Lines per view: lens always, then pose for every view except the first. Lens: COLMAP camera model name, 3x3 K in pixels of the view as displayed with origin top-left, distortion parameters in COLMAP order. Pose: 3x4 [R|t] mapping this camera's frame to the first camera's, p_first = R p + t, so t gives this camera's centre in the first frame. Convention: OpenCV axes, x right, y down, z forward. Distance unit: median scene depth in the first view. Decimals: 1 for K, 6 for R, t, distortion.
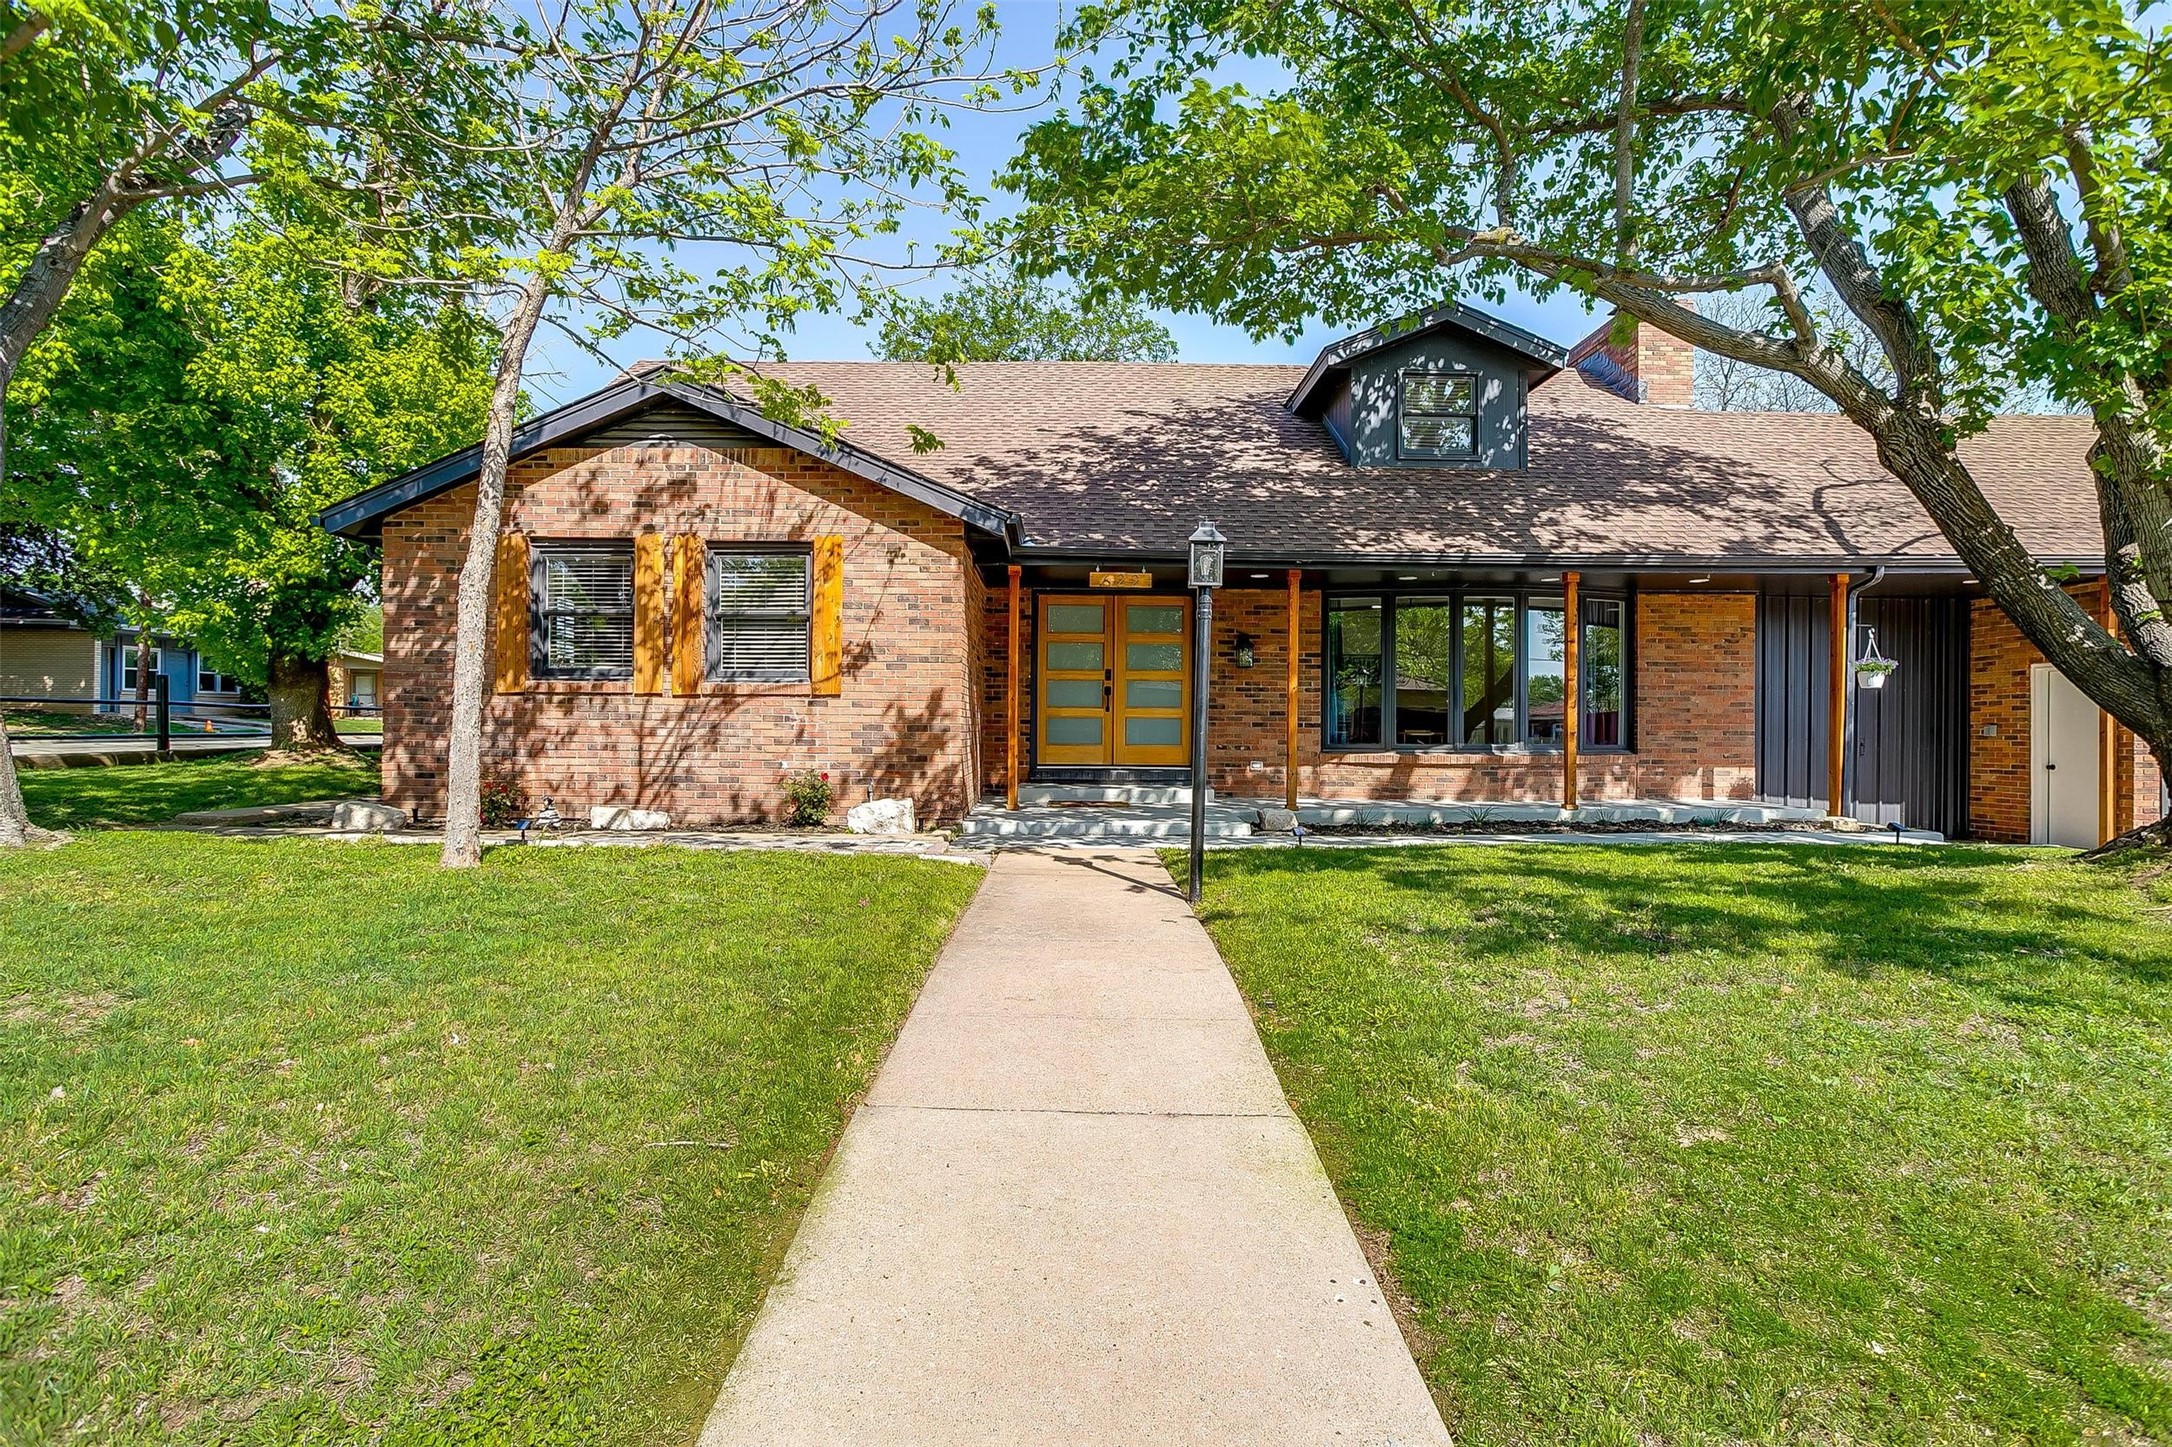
lens RADIAL K [[1059.4, 0, 1084.8], [0, 1059.4, 695.6], [0, 0, 1]] dist [0.023925, 0.000355]
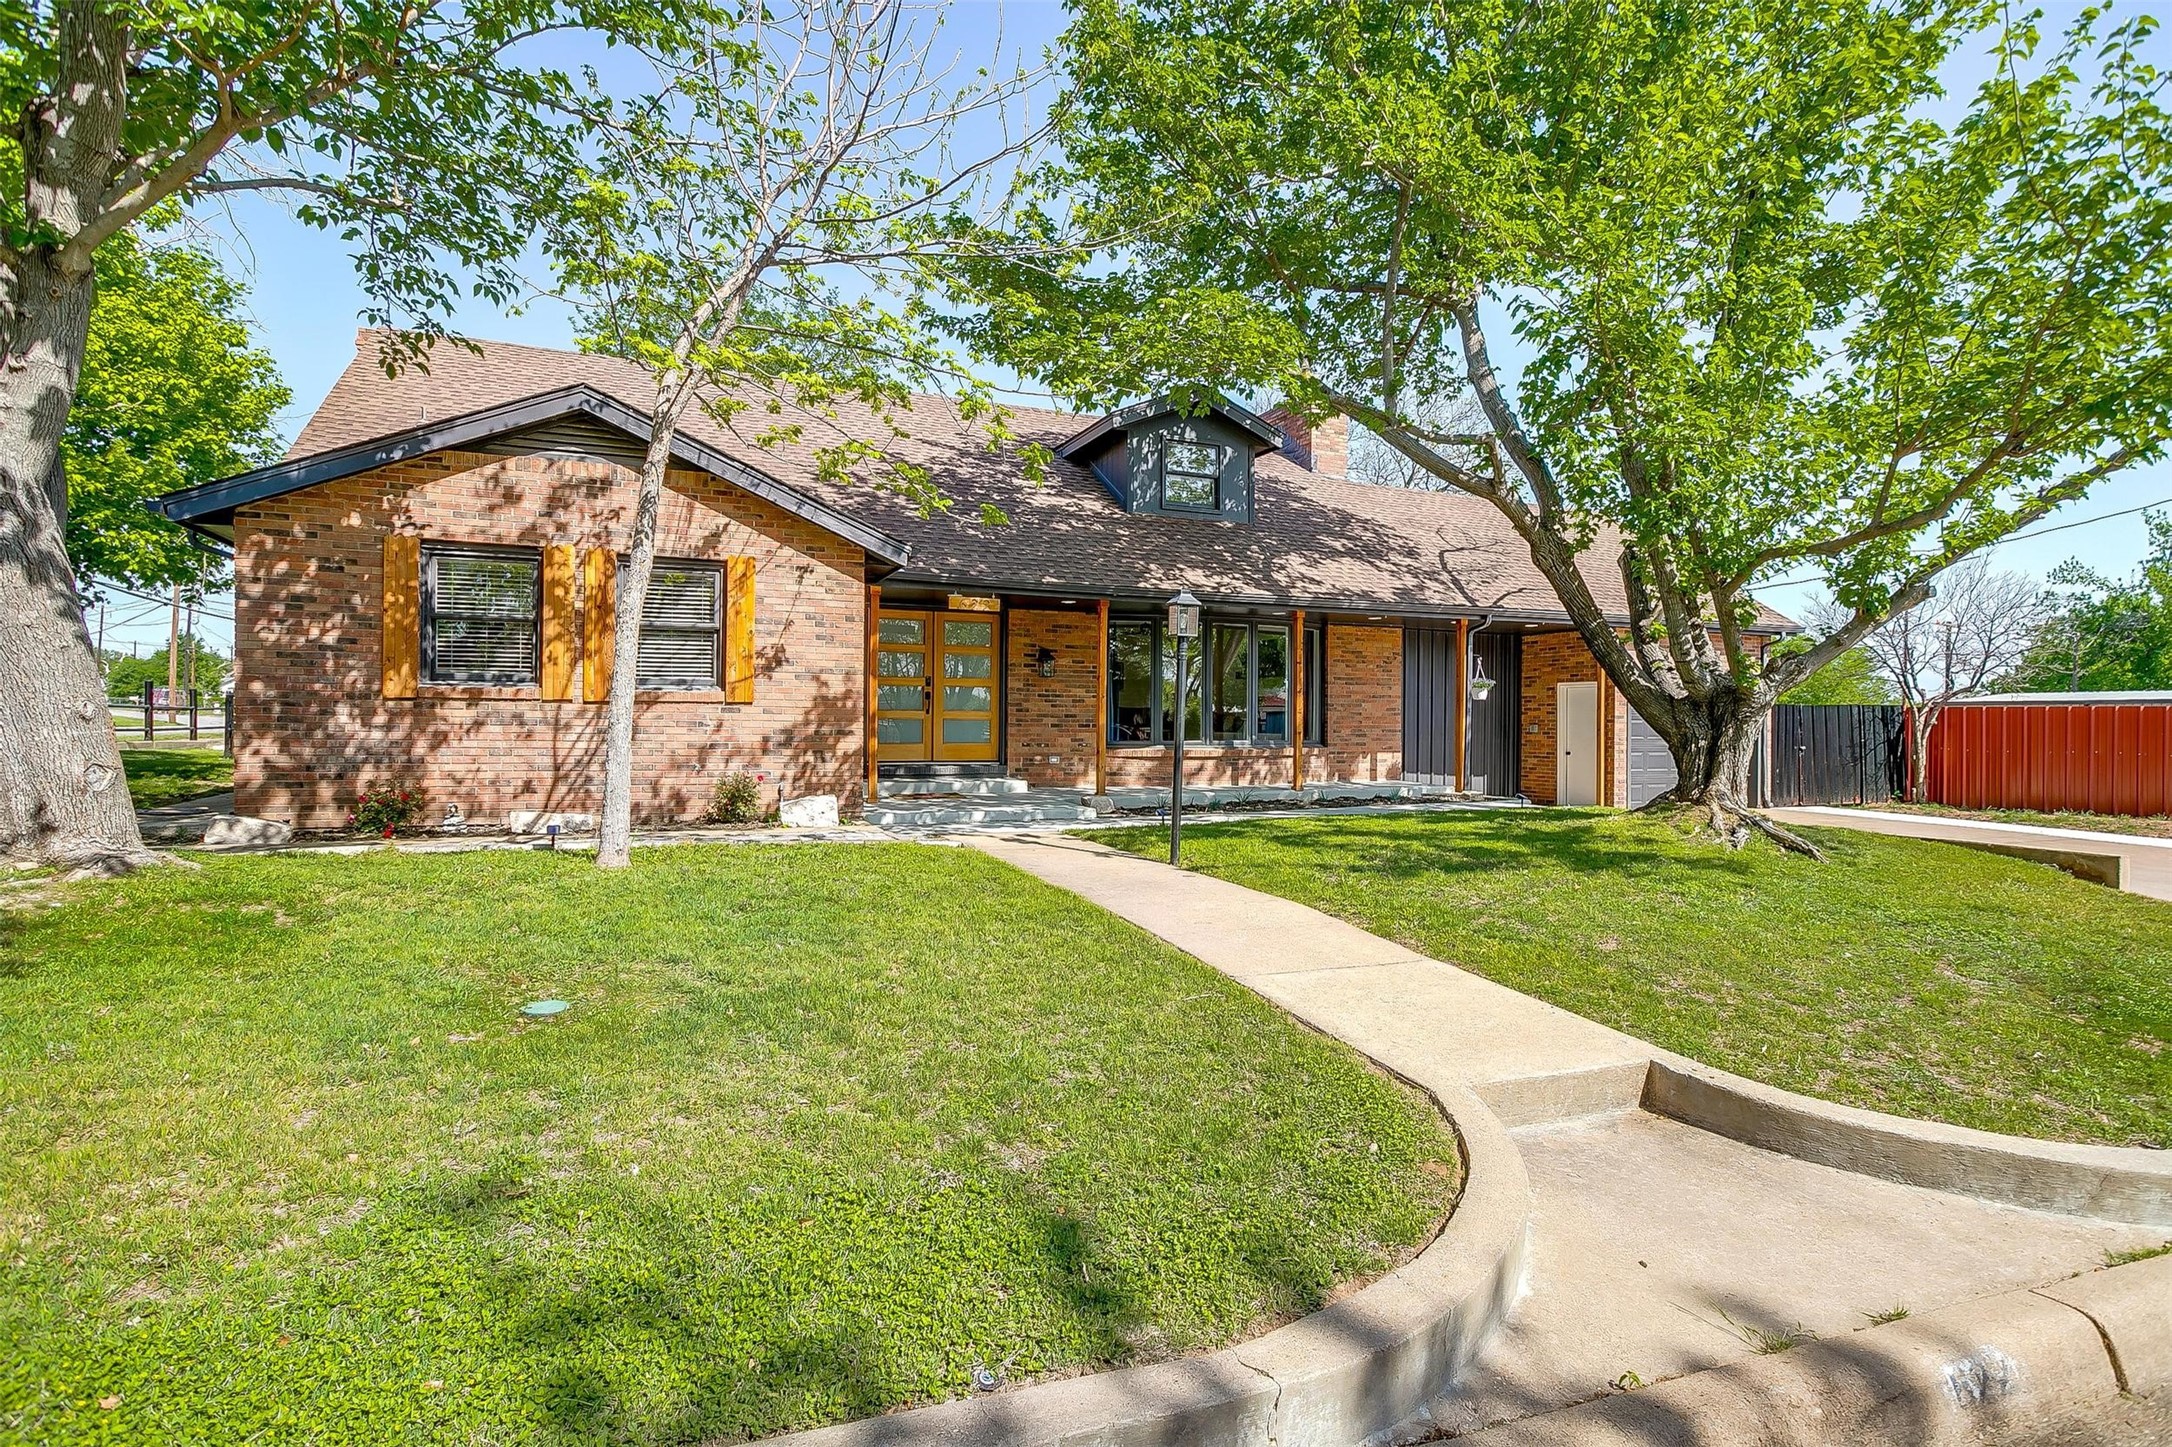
lens RADIAL K [[1091.2, 0, 1086.0], [0, 1091.2, 723.5], [0, 0, 1]] dist [0.000139, 0.000085]
pose [[0.938906, 0.003530, 0.344155, -0.249944], [-0.011157, 0.999734, 0.020184, 0.003710], [-0.343992, -0.022790, 0.938696, -0.176820]]
